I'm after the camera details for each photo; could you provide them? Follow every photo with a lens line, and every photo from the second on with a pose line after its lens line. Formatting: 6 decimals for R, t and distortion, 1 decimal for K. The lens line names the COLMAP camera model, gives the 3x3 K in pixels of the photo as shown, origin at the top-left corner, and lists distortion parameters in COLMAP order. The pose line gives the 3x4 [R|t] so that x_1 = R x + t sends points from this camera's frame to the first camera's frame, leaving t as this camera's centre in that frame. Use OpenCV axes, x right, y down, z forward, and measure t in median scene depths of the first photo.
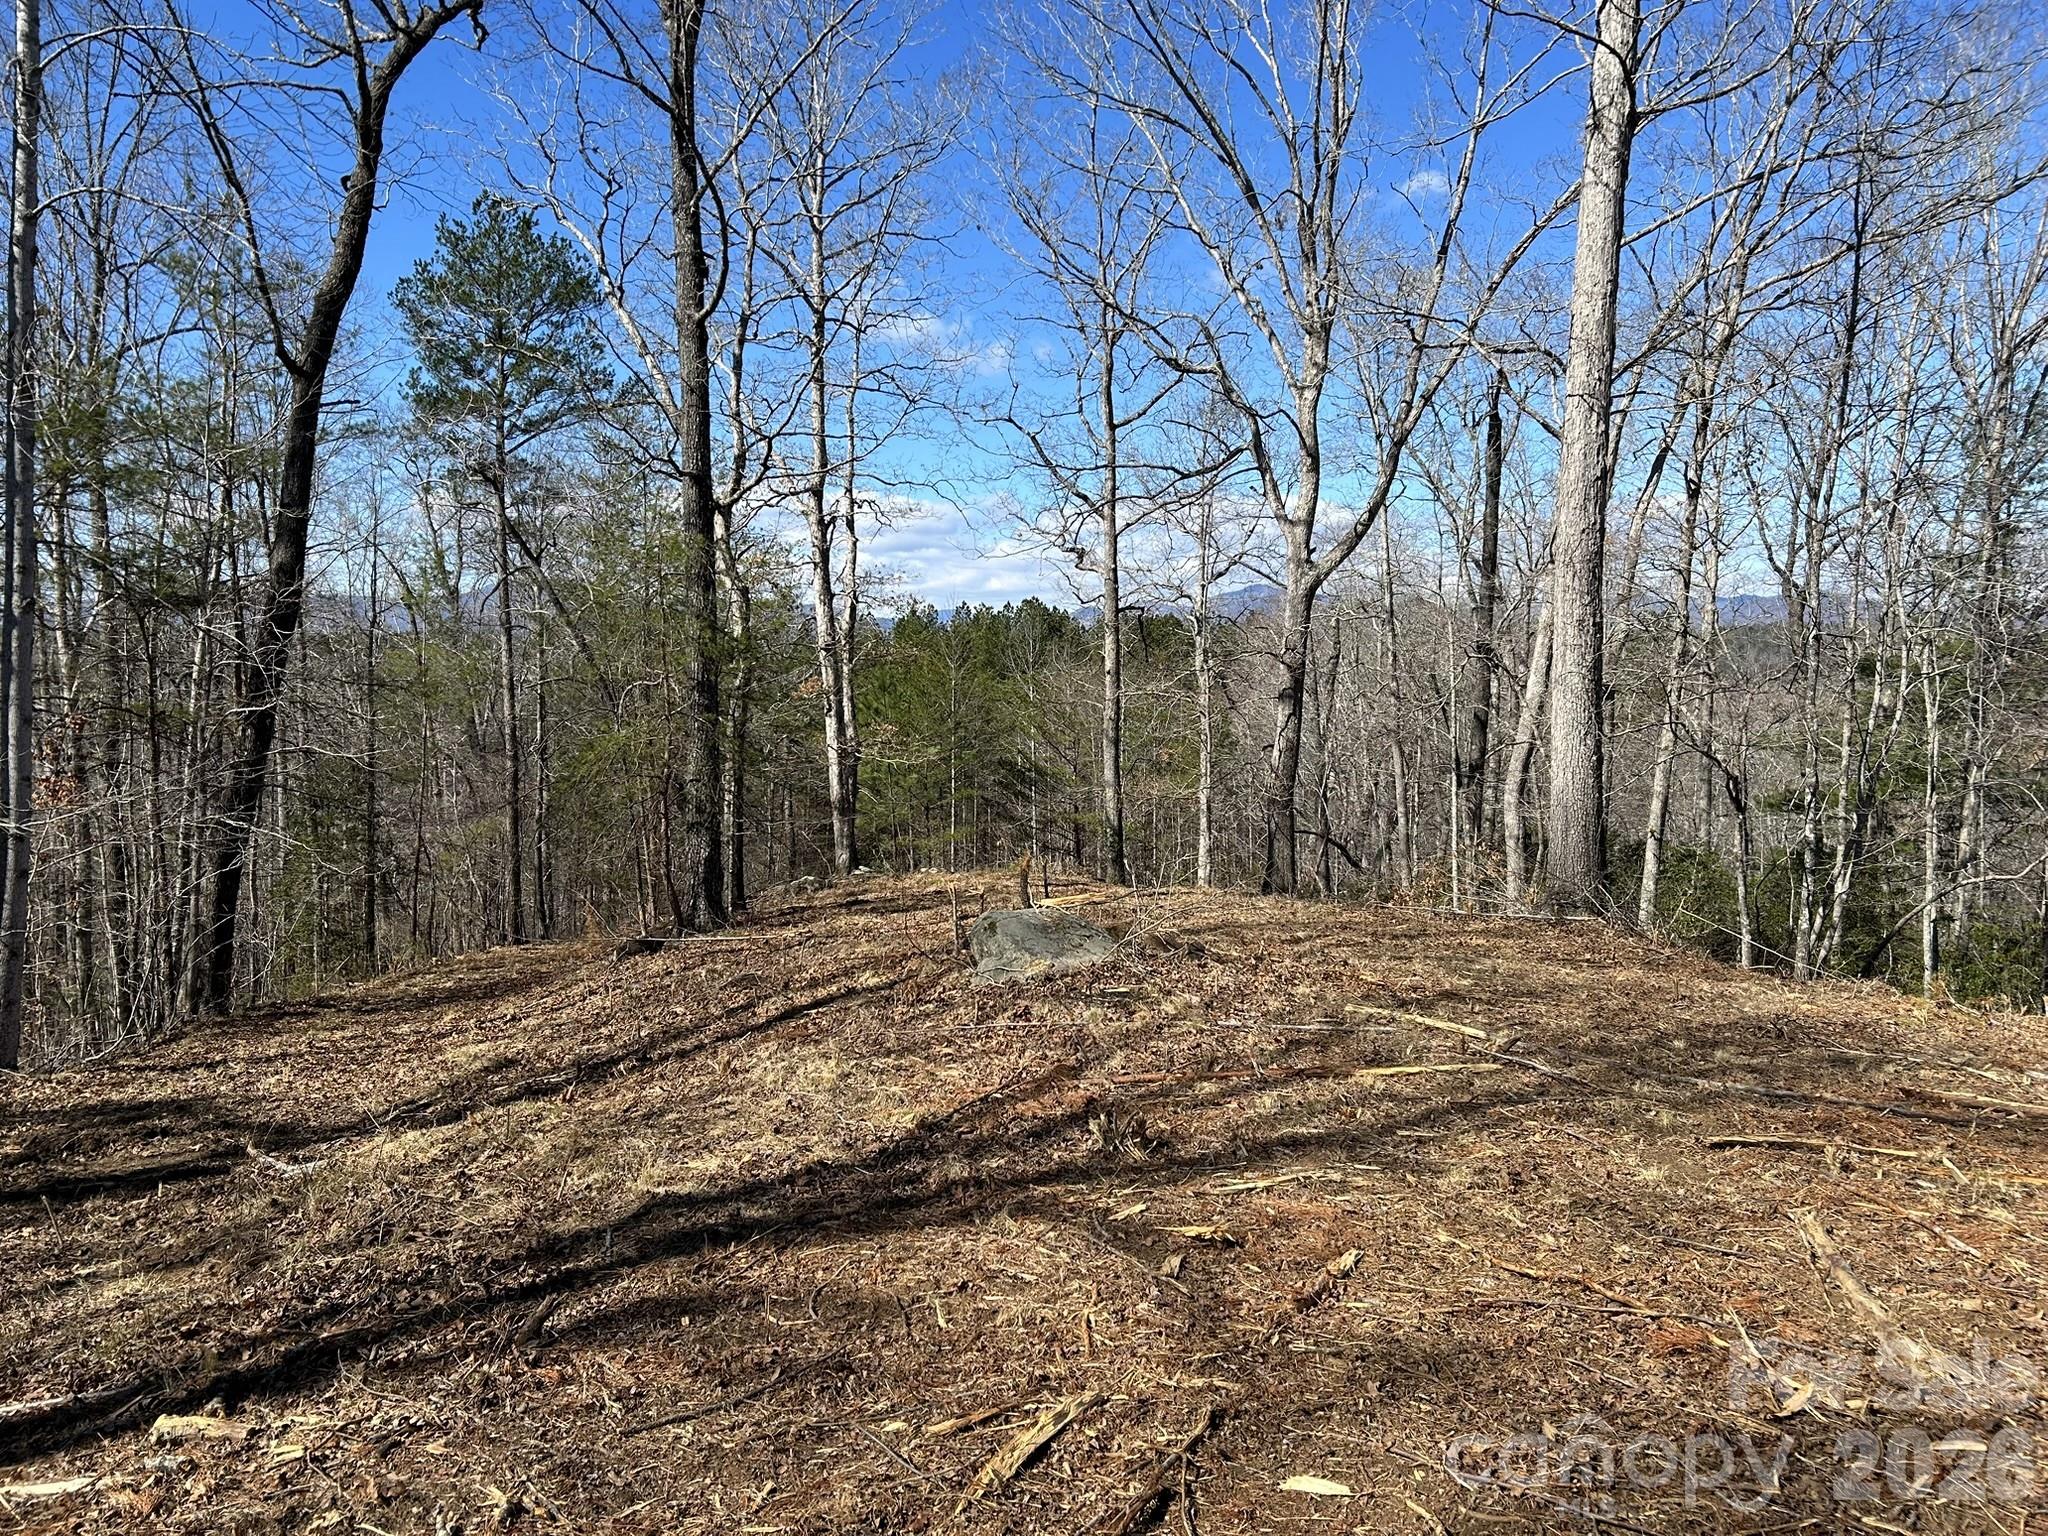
lens RADIAL K [[1524.2, 0, 1014.0], [0, 1524.2, 796.6], [0, 0, 1]] dist [0.071420, -0.033365]
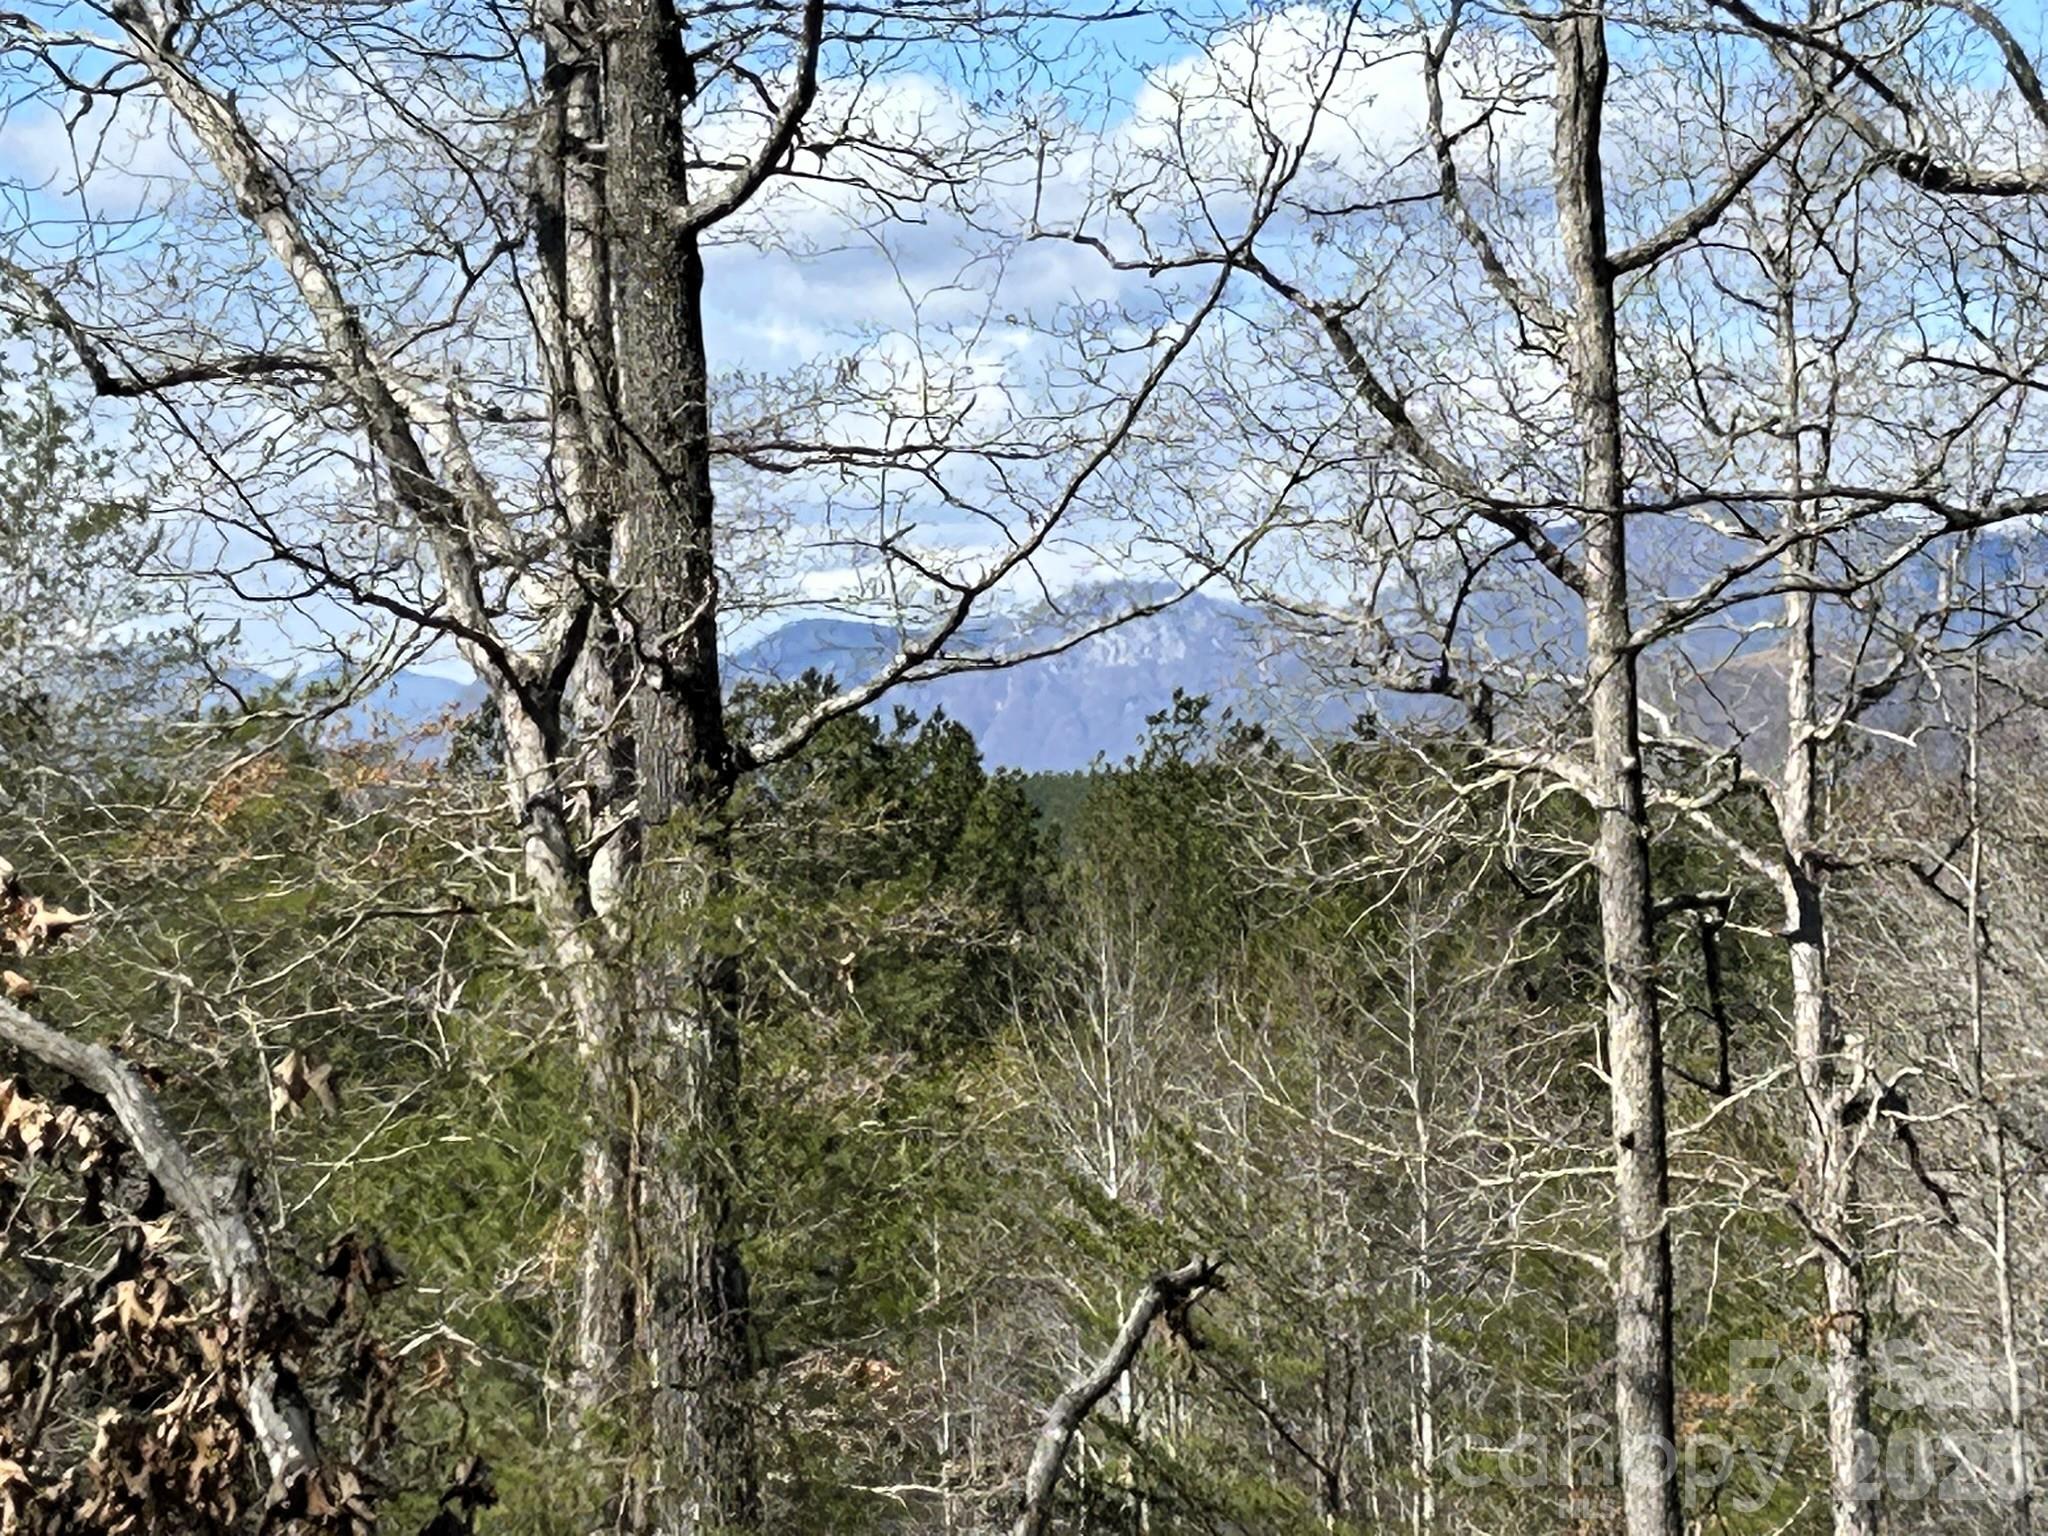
lens RADIAL K [[7780.2, 0, 1005.1], [0, 7780.2, 766.3], [0, 0, 1]] dist [0.273586, 0.000000]
pose [[0.997070, -0.025392, 0.072159, -0.156979], [0.032755, 0.994166, -0.102763, -0.007342], [-0.069129, 0.104826, 0.992085, -0.422336]]
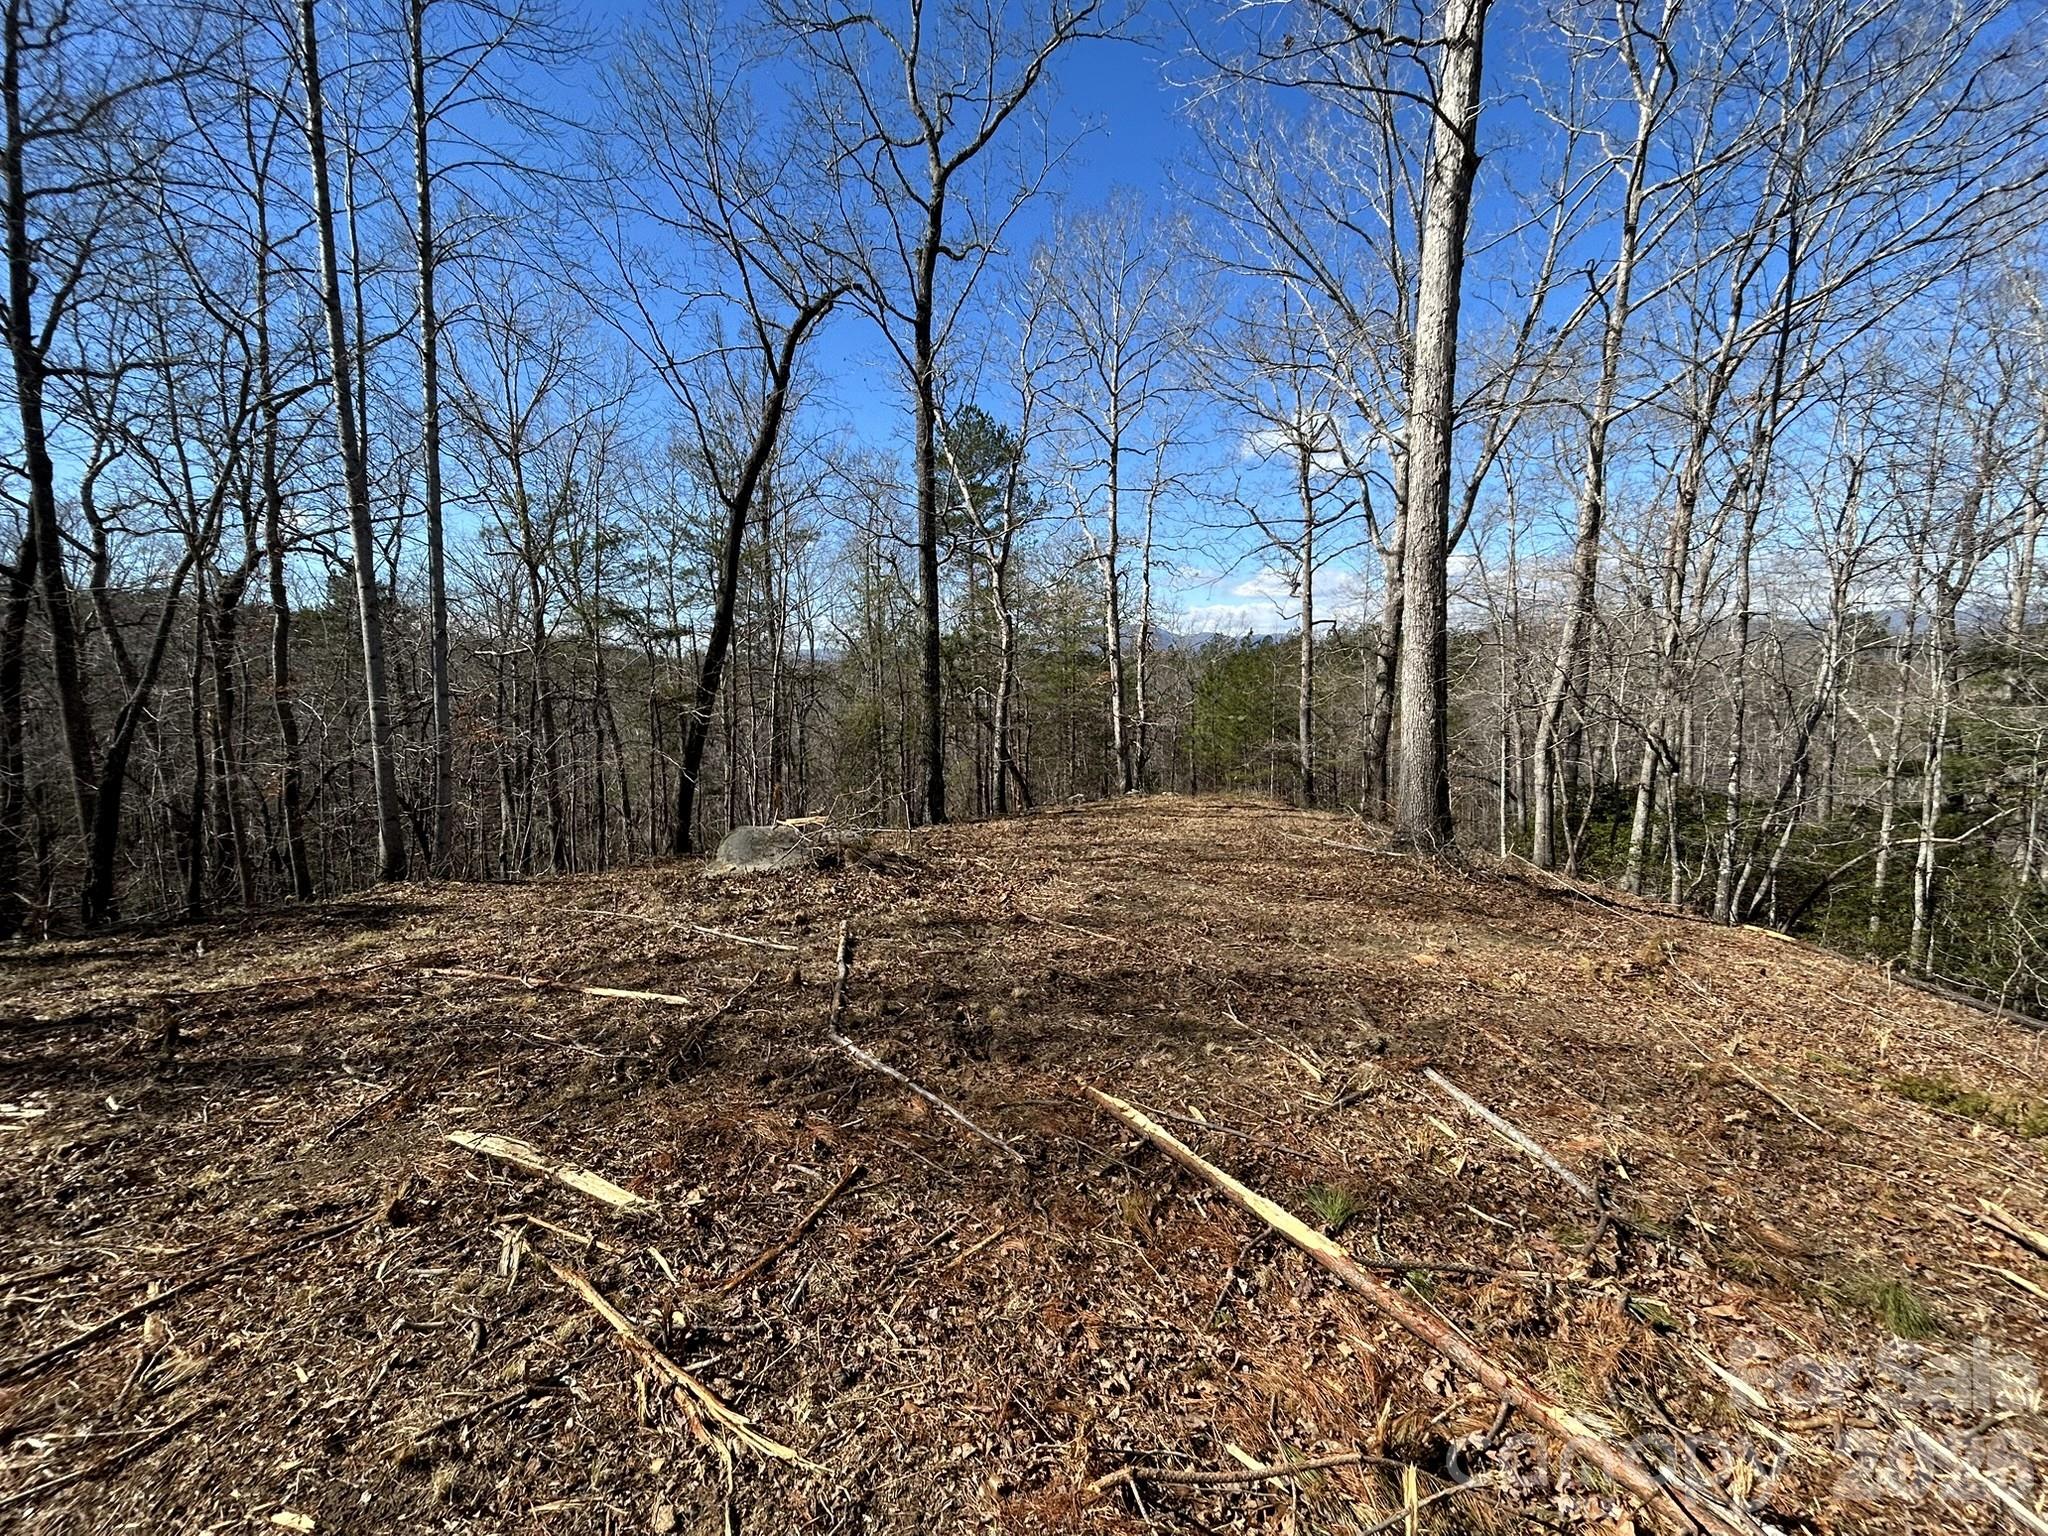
lens RADIAL K [[863.1, 0, 1025.1], [0, 863.1, 778.6], [0, 0, 1]] dist [0.002148, -0.000228]
pose [[0.917336, 0.032370, -0.396796, 0.157347], [-0.016905, 0.998957, 0.042410, -0.002187], [0.397755, -0.032196, 0.916926, 0.117980]]
